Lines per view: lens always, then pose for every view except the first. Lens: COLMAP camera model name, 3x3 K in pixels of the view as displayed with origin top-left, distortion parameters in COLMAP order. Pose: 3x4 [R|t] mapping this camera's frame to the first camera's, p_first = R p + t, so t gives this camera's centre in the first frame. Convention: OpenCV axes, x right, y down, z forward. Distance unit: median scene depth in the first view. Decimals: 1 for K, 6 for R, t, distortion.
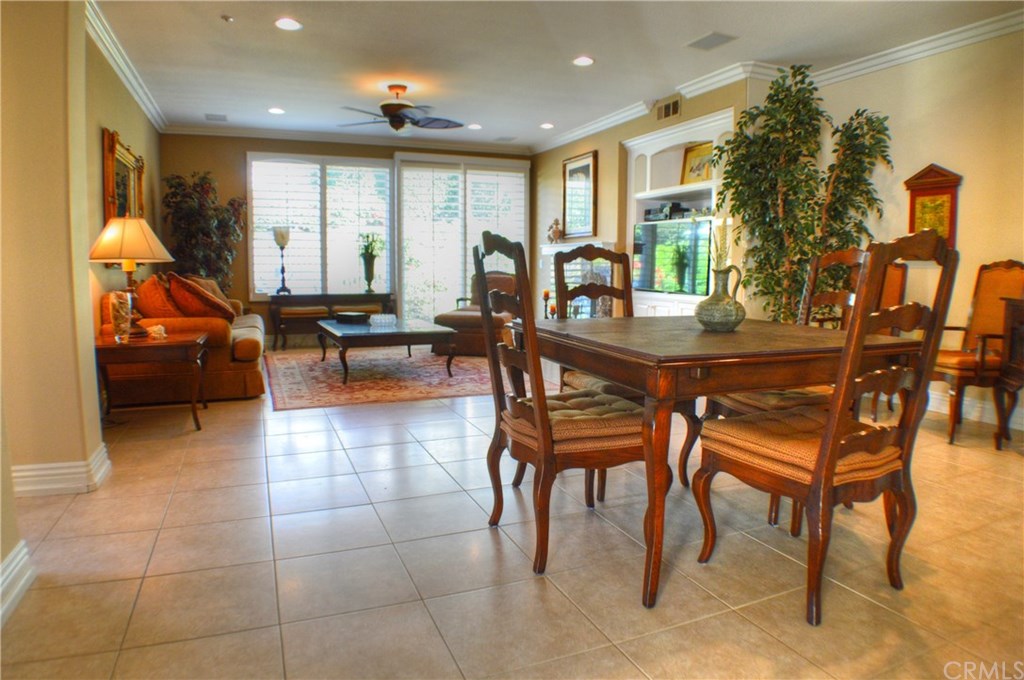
lens RADIAL K [[623.3, 0, 506.7], [0, 623.3, 331.1], [0, 0, 1]] dist [-0.129444, 0.028998]
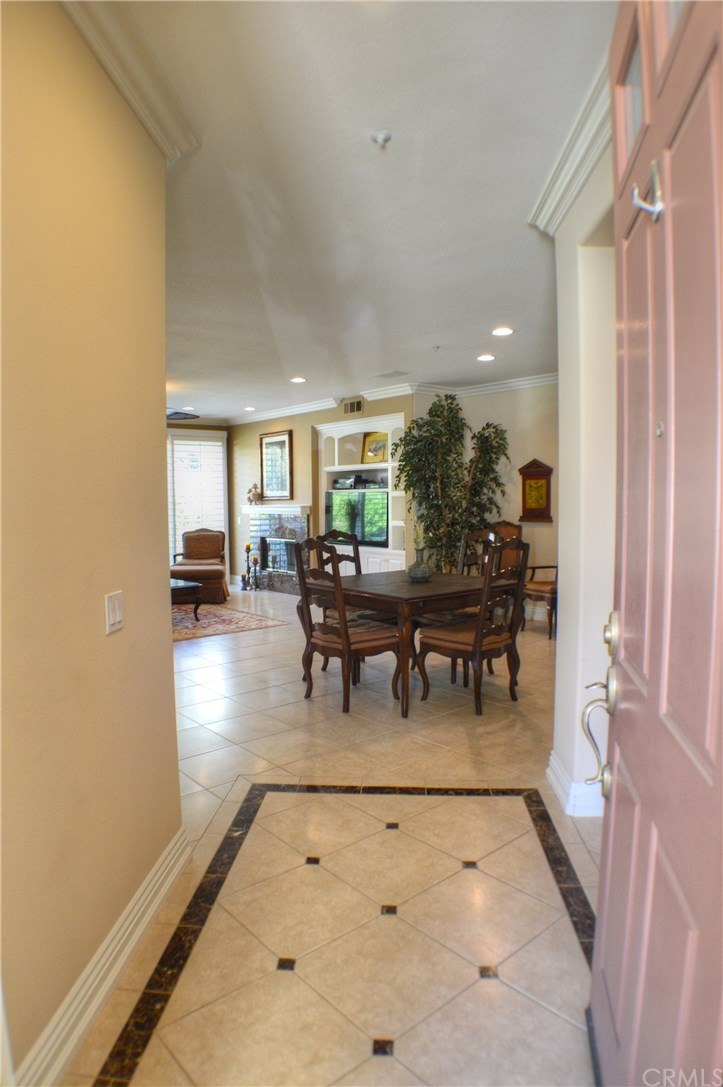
lens RADIAL K [[661.6, 0, 352.7], [0, 661.6, 548.9], [0, 0, 1]] dist [-0.129444, 0.028998]
pose [[0.950232, -0.037238, 0.309311, -0.218892], [0.046689, 0.998640, -0.023206, -0.029136], [-0.308026, 0.036493, 0.950678, -0.399183]]
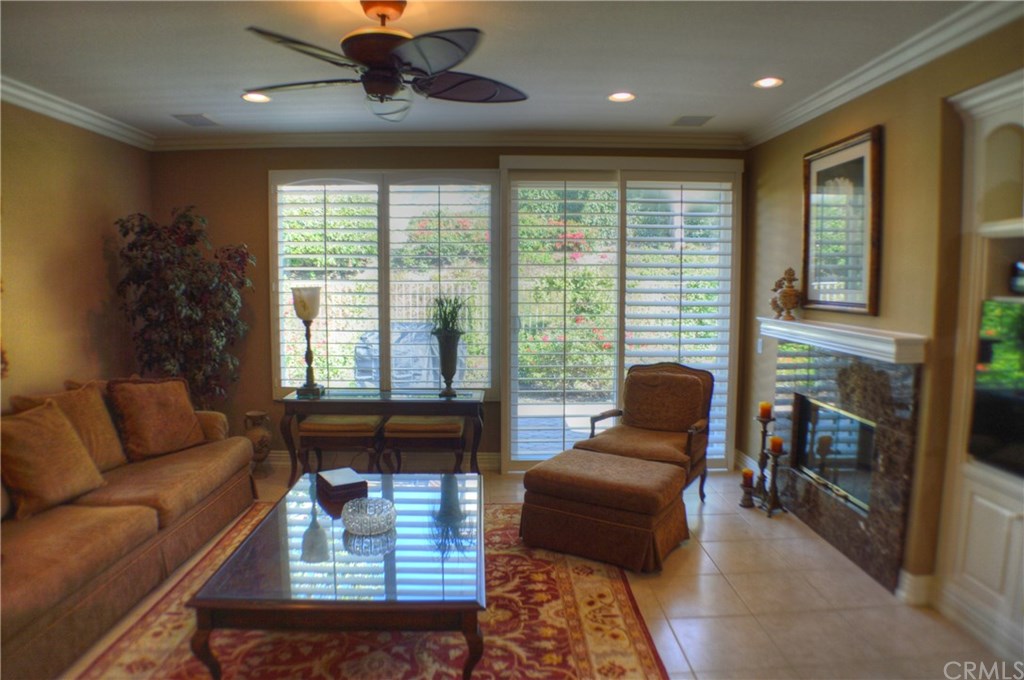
lens RADIAL K [[623.3, 0, 511.0], [0, 623.3, 334.4], [0, 0, 1]] dist [-0.129444, 0.028998]
pose [[0.933046, 0.027796, -0.358682, 0.073989], [-0.033257, 0.999406, -0.009065, -0.183738], [0.358217, 0.020386, 0.933416, 0.723499]]
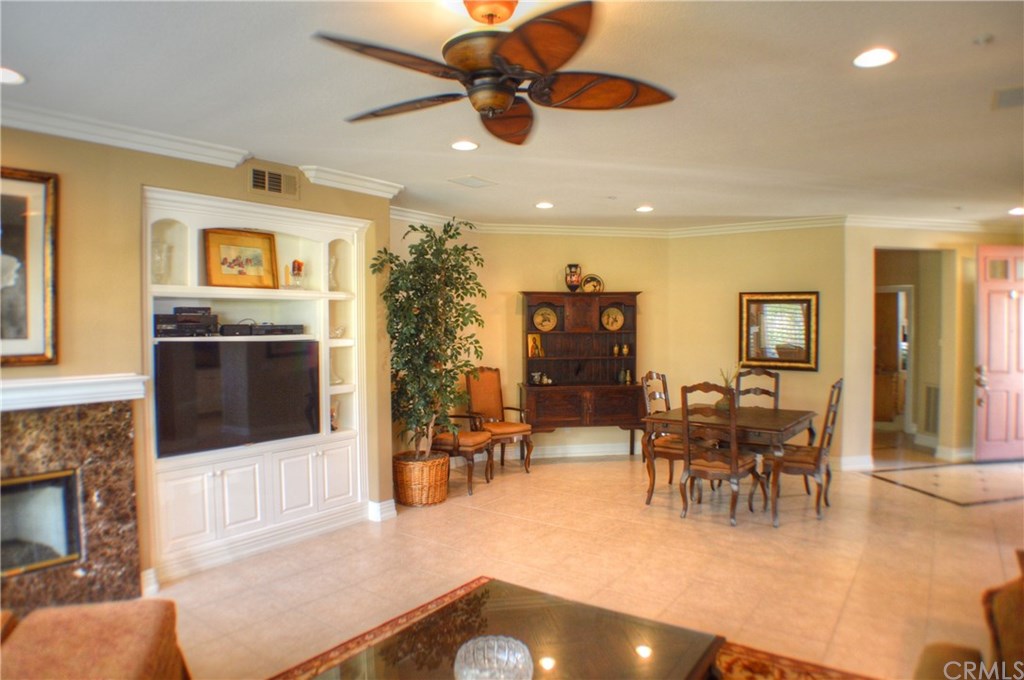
lens RADIAL K [[623.3, 0, 512.9], [0, 623.3, 339.4], [0, 0, 1]] dist [-0.129444, 0.028998]
pose [[-0.522722, -0.029395, 0.851996, -0.563894], [0.084285, 0.992727, 0.085962, -0.260375], [-0.848327, 0.116745, -0.516442, 1.356500]]
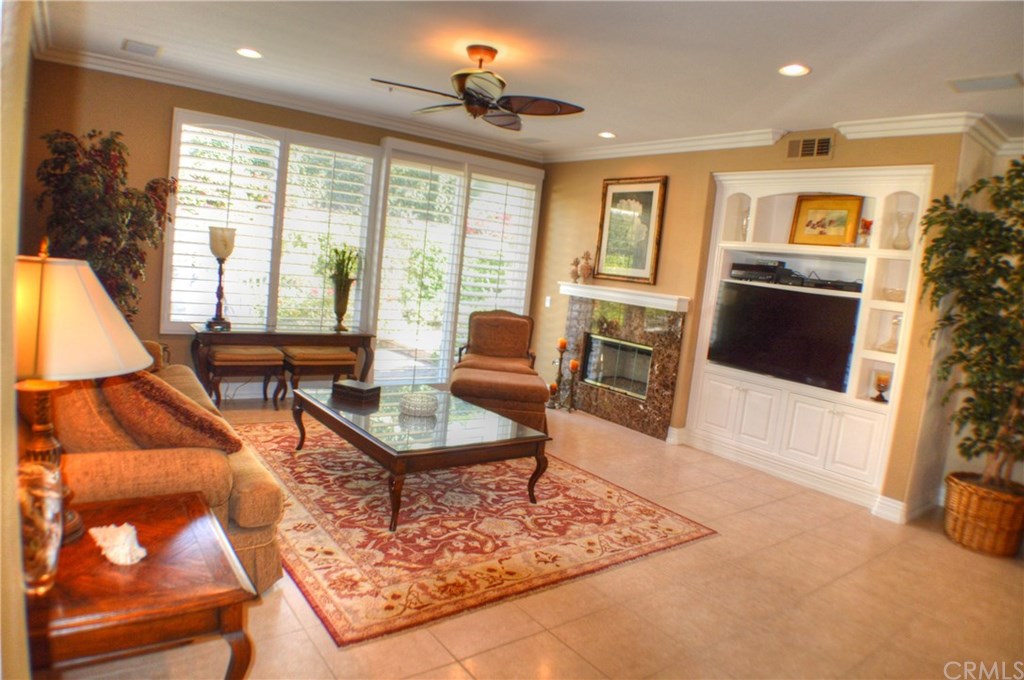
lens RADIAL K [[623.3, 0, 509.4], [0, 623.3, 331.8], [0, 0, 1]] dist [-0.129444, 0.028998]
pose [[0.965238, 0.067342, 0.252547, -0.332228], [-0.072277, 0.997331, 0.010307, -0.128741], [-0.251179, -0.028202, 0.967530, 0.413828]]
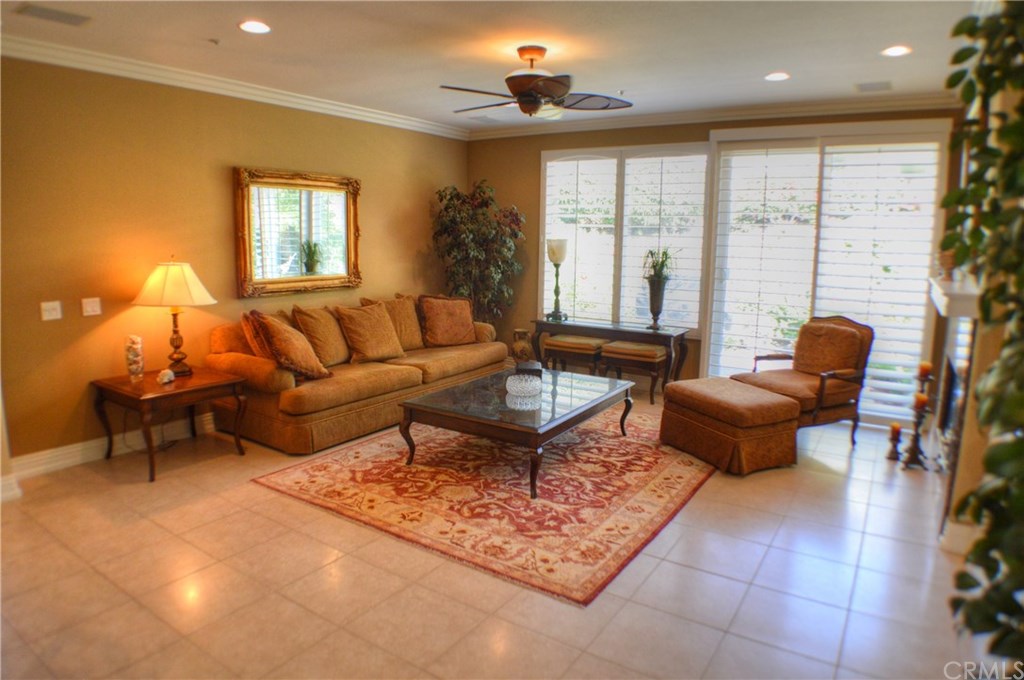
lens RADIAL K [[623.3, 0, 508.9], [0, 623.3, 333.6], [0, 0, 1]] dist [-0.129444, 0.028998]
pose [[0.559857, 0.128919, -0.818499, 0.446074], [-0.094137, 0.991322, 0.091749, -0.169277], [0.823225, 0.025684, 0.567135, 0.687577]]
